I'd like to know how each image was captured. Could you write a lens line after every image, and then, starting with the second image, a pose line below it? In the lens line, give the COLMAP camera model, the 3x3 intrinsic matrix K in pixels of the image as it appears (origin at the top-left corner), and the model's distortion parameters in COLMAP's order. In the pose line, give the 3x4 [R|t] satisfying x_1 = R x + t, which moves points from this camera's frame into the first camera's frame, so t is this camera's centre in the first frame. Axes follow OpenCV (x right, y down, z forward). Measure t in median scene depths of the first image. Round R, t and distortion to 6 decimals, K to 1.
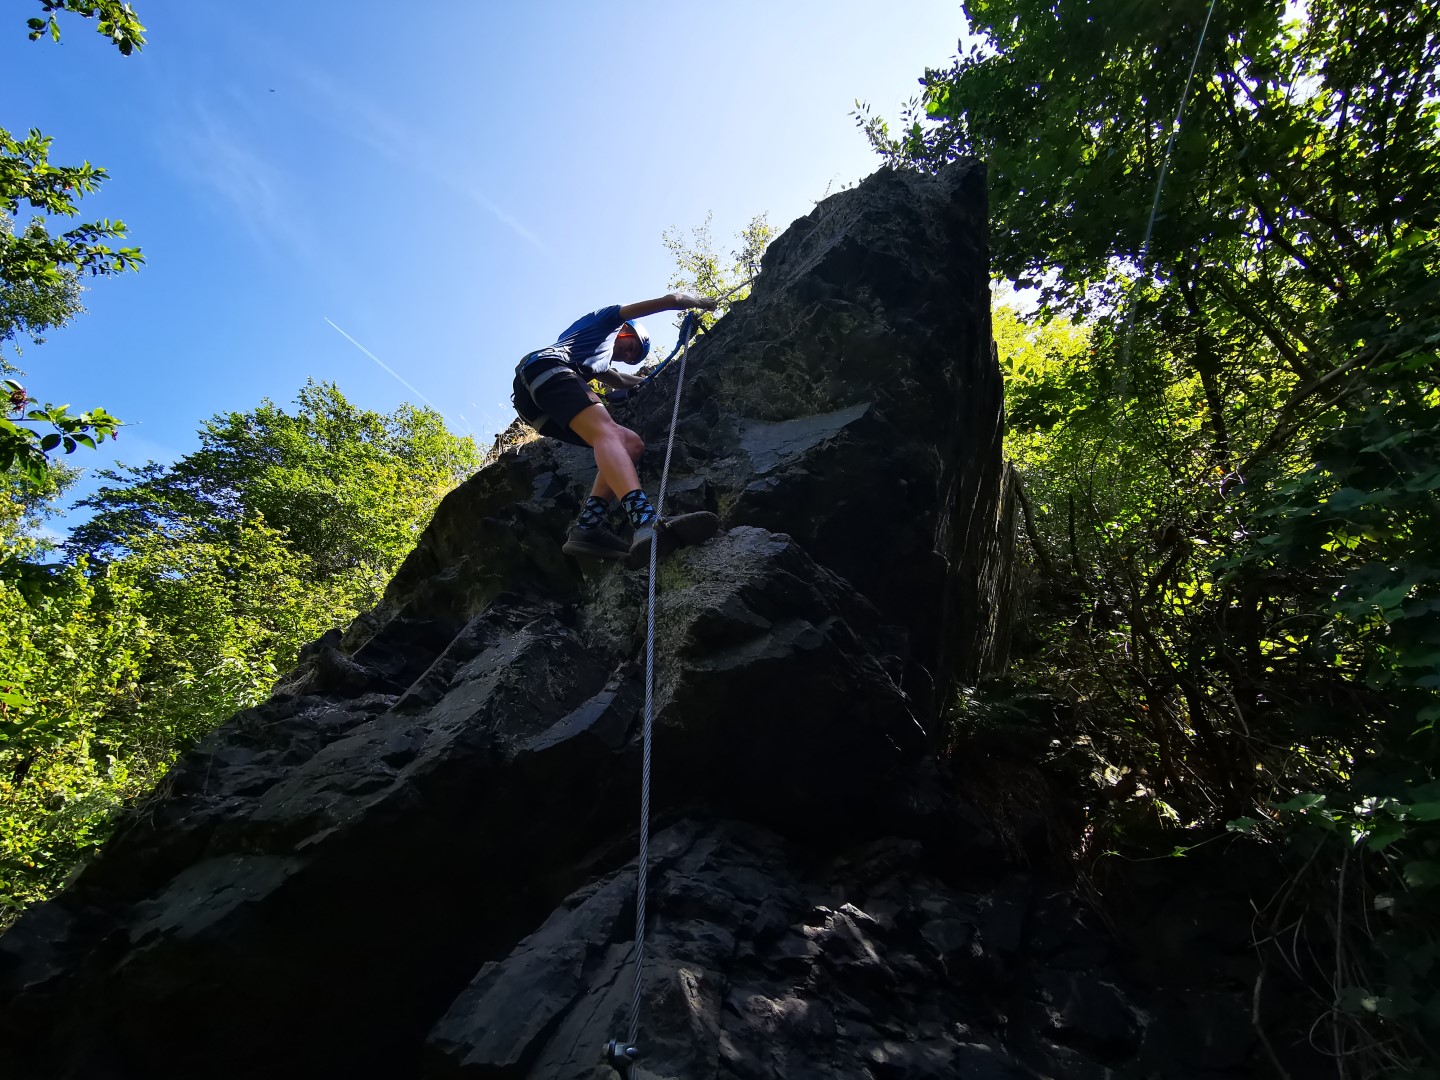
lens RADIAL K [[666.1, 0, 720.0], [0, 666.1, 540.0], [0, 0, 1]] dist [-0.003975, 0.021372]
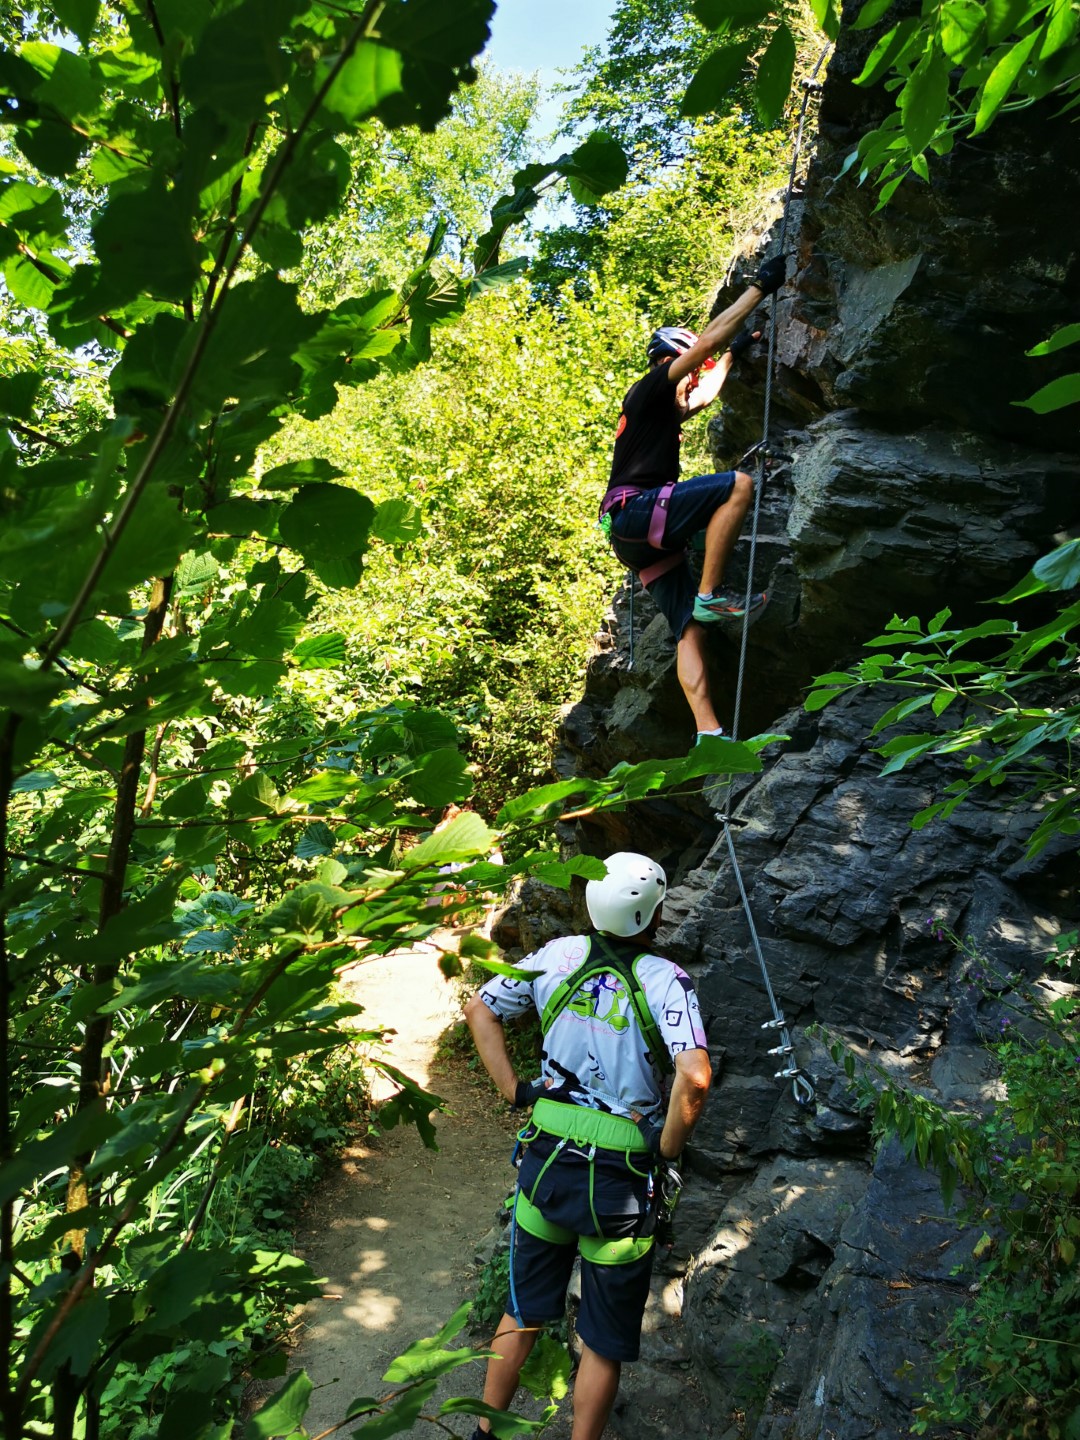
lens RADIAL K [[1163.1, 0, 540.0], [0, 1163.1, 720.0], [0, 0, 1]] dist [0.092775, -0.120734]
pose [[0.592199, 0.042457, -0.804672, 1.228722], [0.496178, 0.767622, 0.405665, -0.629648], [0.634907, -0.639495, 0.433519, -0.389383]]
